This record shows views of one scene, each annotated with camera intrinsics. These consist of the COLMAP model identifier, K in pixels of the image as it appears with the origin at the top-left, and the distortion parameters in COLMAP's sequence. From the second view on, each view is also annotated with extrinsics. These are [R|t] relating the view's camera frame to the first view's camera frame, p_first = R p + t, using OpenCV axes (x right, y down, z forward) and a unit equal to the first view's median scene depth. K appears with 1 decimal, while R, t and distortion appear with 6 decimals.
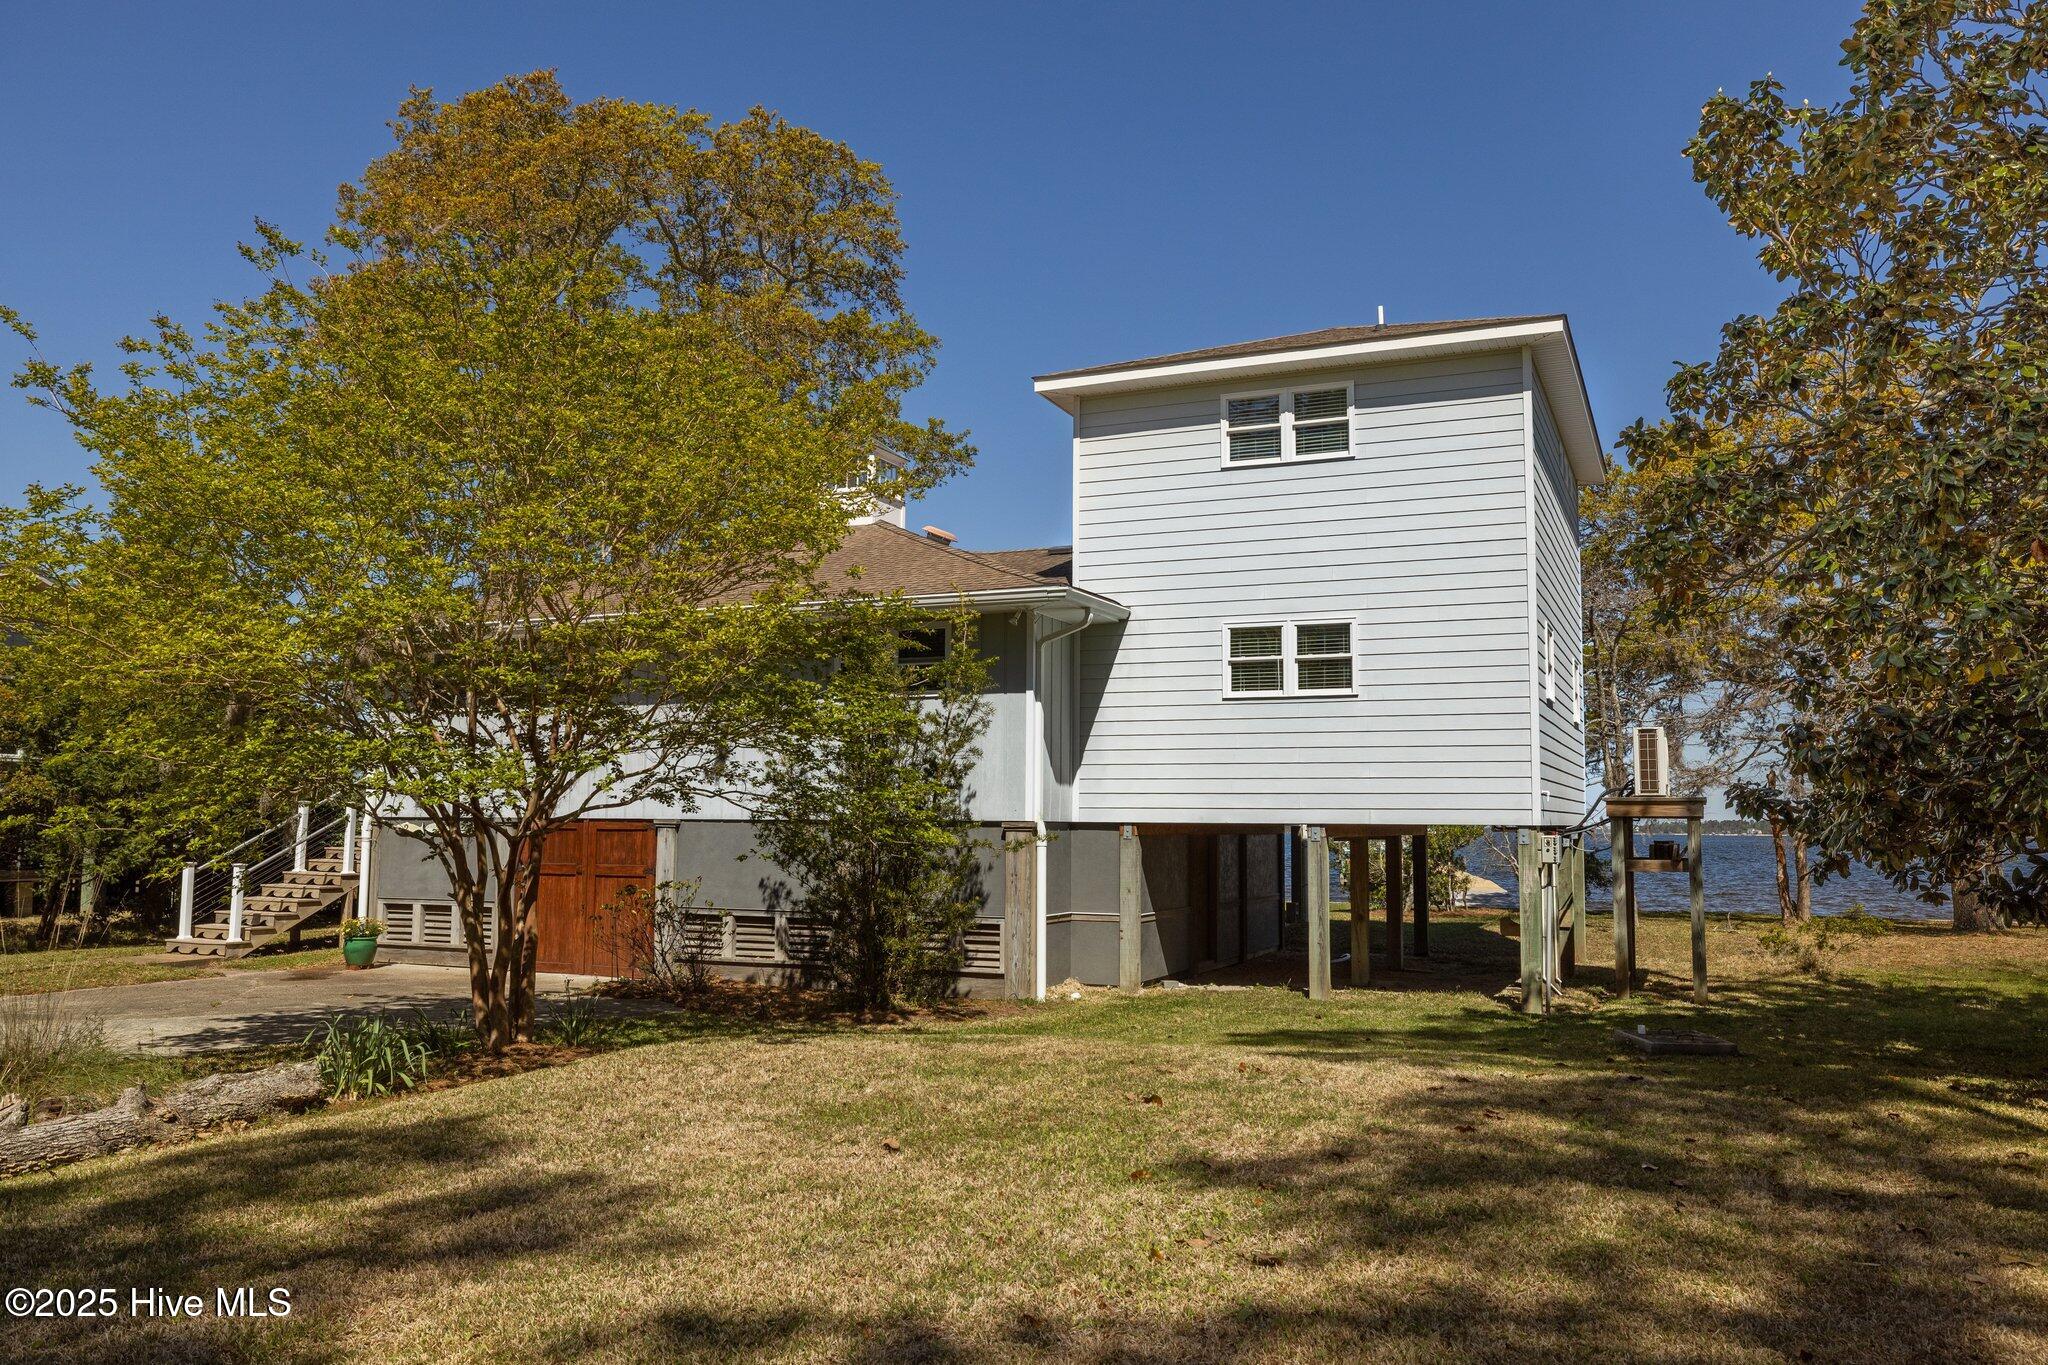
lens RADIAL K [[1527.8, 0, 1025.1], [0, 1527.8, 678.4], [0, 0, 1]] dist [0.000919, 0.000125]
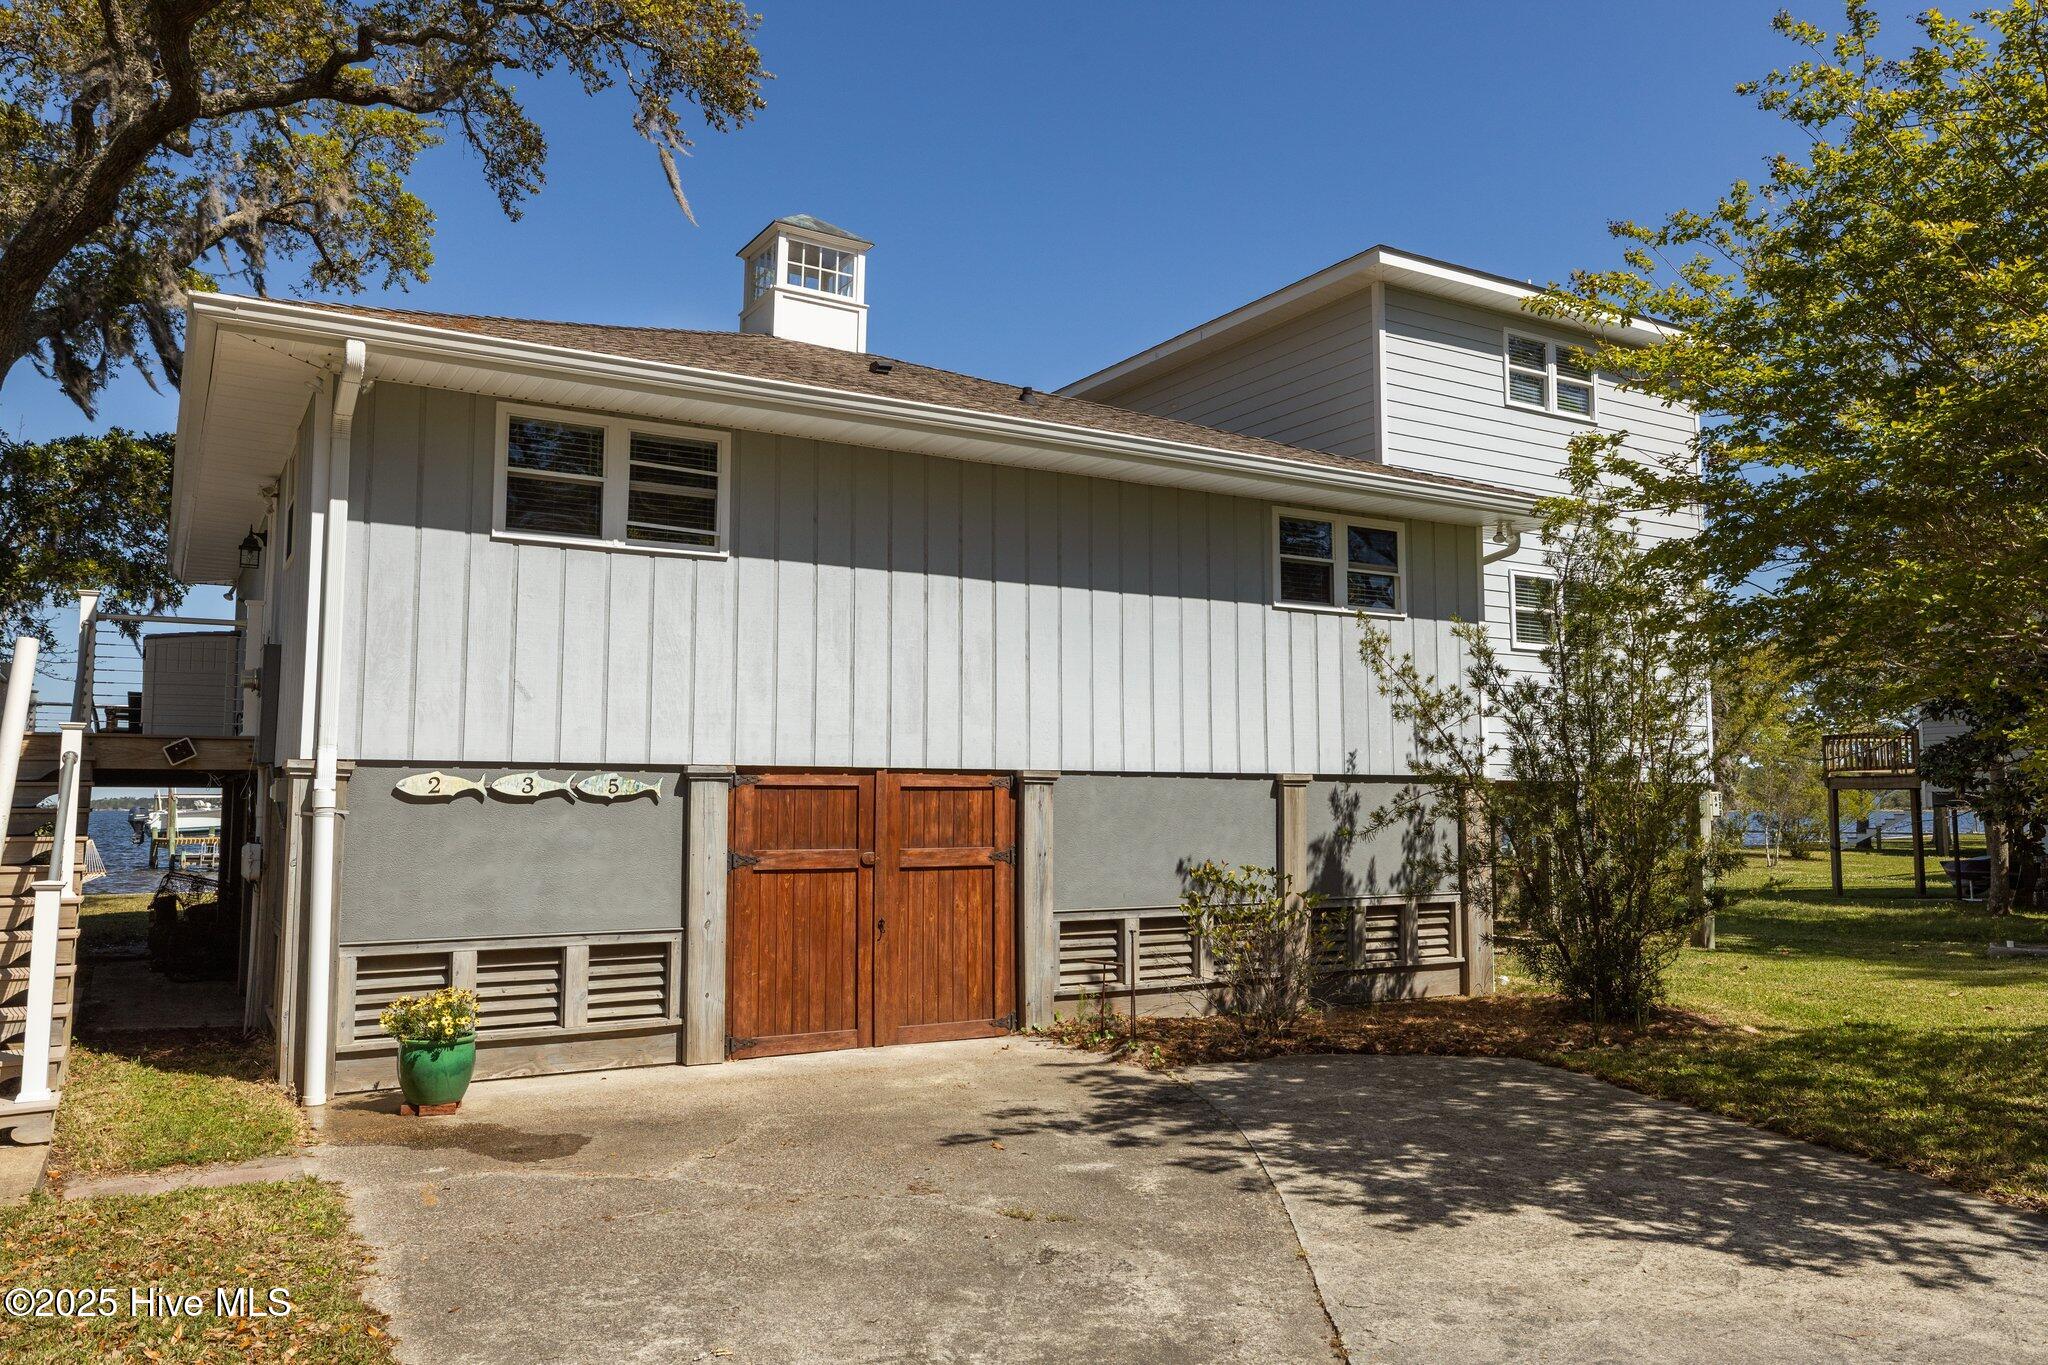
lens RADIAL K [[1501.8, 0, 1024.5], [0, 1501.8, 682.3], [0, 0, 1]] dist [0.004128, 0.000699]
pose [[0.573007, 0.060933, 0.817282, -0.762998], [-0.072750, 0.997077, -0.023331, 0.073499], [-0.816315, -0.046089, 0.575765, 0.680081]]
